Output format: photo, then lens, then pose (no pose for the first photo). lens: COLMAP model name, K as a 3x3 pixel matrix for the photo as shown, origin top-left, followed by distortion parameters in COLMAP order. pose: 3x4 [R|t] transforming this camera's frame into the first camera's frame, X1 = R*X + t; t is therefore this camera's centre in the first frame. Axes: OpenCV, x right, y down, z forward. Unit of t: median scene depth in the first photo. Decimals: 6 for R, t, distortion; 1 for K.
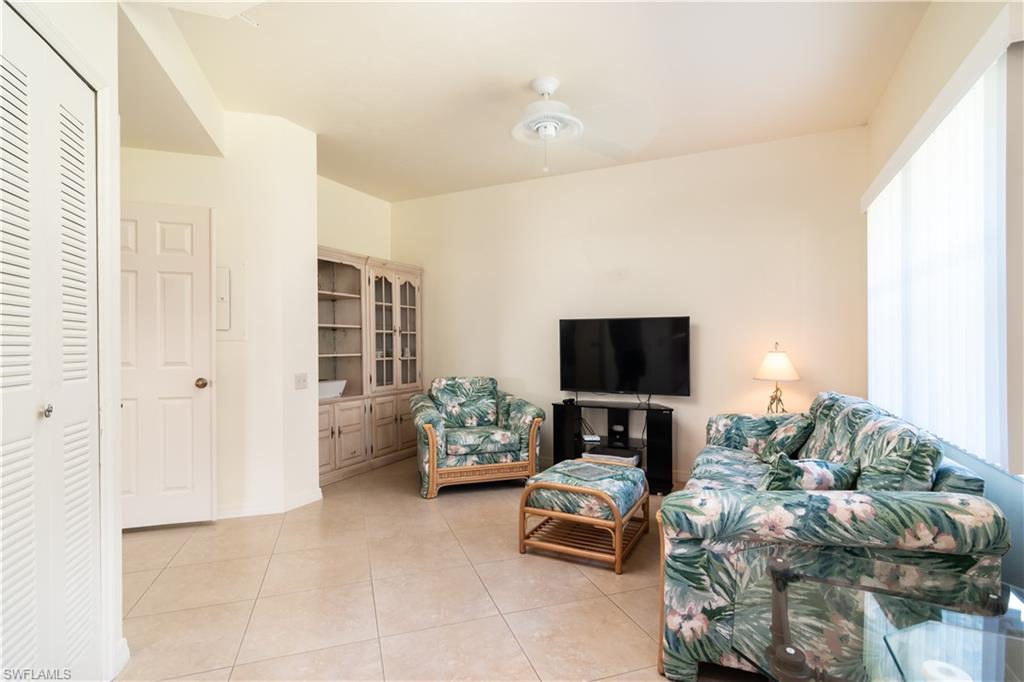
lens RADIAL K [[493.7, 0, 513.9], [0, 493.7, 342.6], [0, 0, 1]] dist [0.000287, 0.000461]
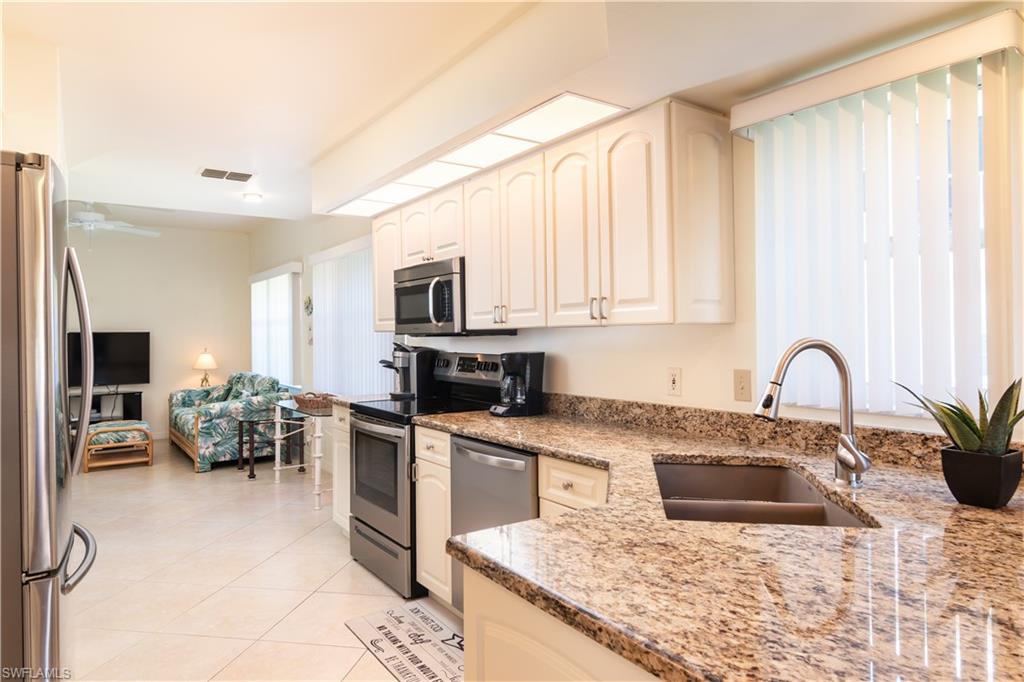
lens RADIAL K [[623.0, 0, 511.4], [0, 623.0, 331.6], [0, 0, 1]] dist [0.002840, -0.000227]
pose [[0.486810, 0.001797, 0.873506, -0.994512], [0.006454, 0.999963, -0.005654, -0.043823], [-0.873484, 0.008390, 0.486781, -1.175853]]
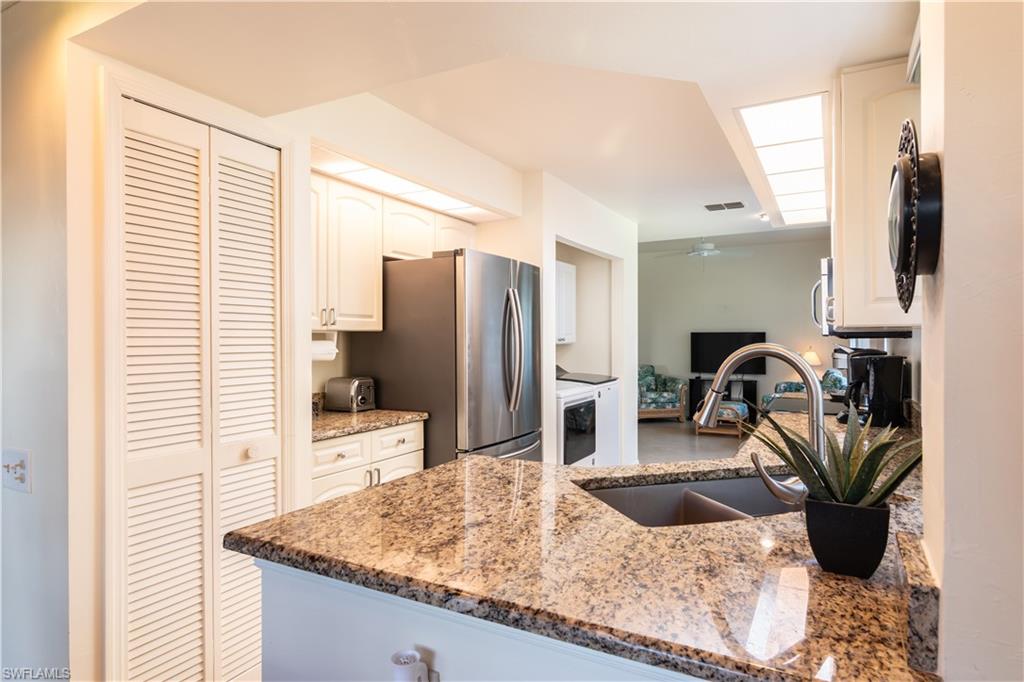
lens RADIAL K [[580.1, 0, 515.4], [0, 580.1, 343.2], [0, 0, 1]] dist [-0.018156, -0.000254]
pose [[0.999059, 0.002218, -0.043316, -0.625130], [-0.001688, 0.999924, 0.012251, -0.045075], [0.043340, -0.012166, 0.998986, -1.547582]]
